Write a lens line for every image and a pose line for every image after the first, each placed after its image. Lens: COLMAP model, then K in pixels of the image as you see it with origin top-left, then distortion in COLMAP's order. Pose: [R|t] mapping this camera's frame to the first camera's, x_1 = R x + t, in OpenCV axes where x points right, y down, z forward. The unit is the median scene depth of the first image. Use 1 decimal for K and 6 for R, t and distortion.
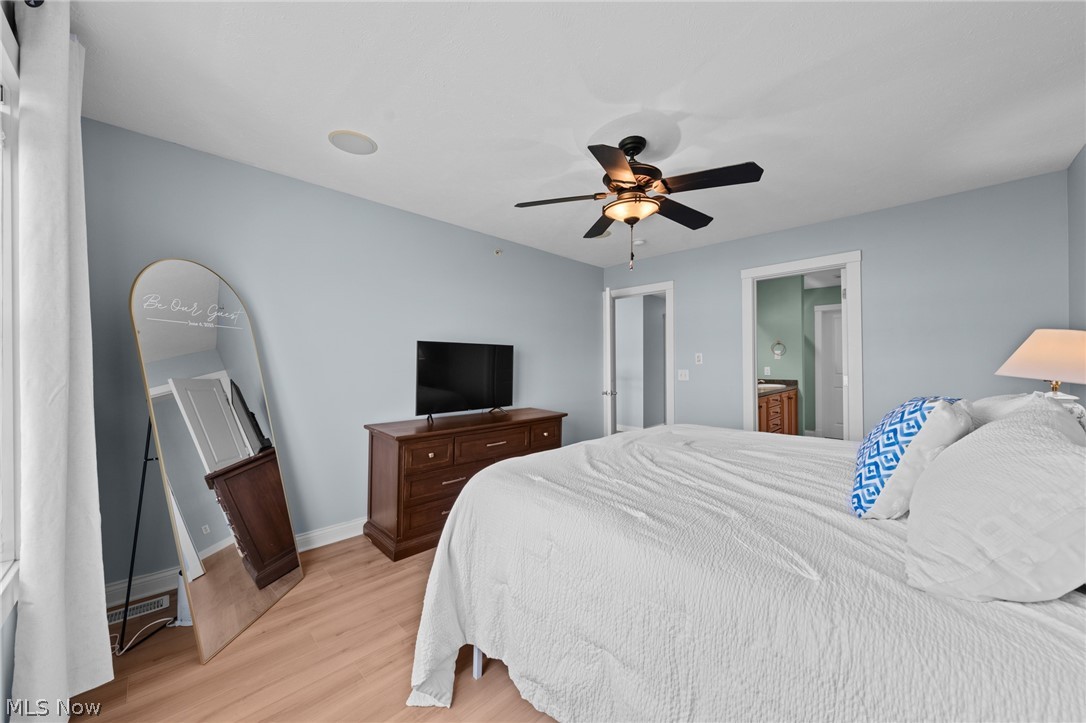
lens RADIAL K [[396.4, 0, 543.2], [0, 396.4, 358.6], [0, 0, 1]] dist [-0.009871, -0.000229]
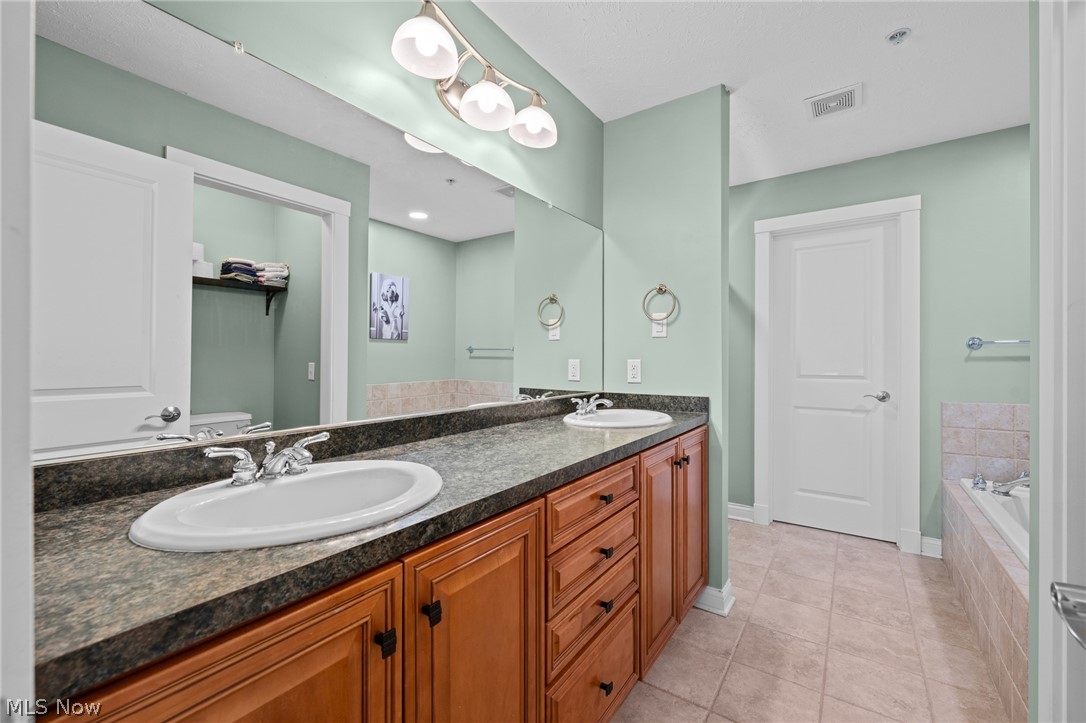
lens RADIAL K [[445.3, 0, 545.7], [0, 445.3, 361.0], [0, 0, 1]] dist [0.002866, -0.000796]
pose [[0.983851, 0.000696, 0.178990, 0.438381], [-0.002012, 0.999972, 0.007173, 0.021618], [-0.178980, -0.007417, 0.983825, 0.650886]]
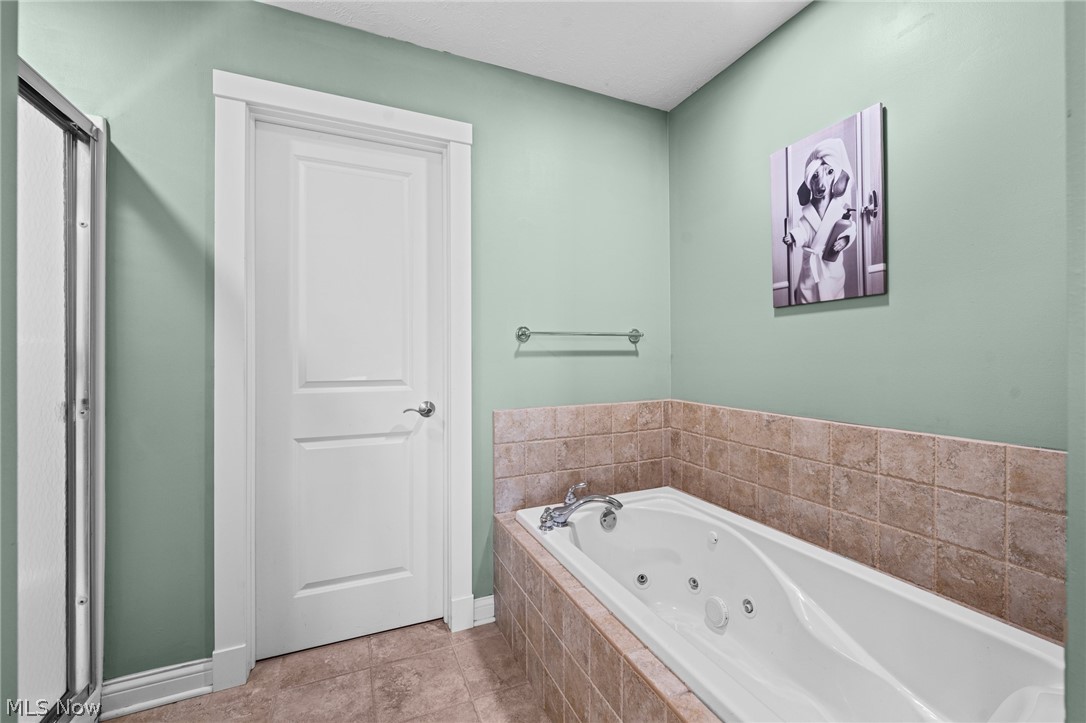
lens RADIAL K [[445.3, 0, 545.7], [0, 445.3, 357.0], [0, 0, 1]] dist [0.002866, -0.000796]
pose [[0.352436, -0.000540, 0.935836, 0.619371], [-0.003117, 0.999994, 0.001751, 0.023915], [-0.935831, -0.003534, 0.352432, 0.876695]]
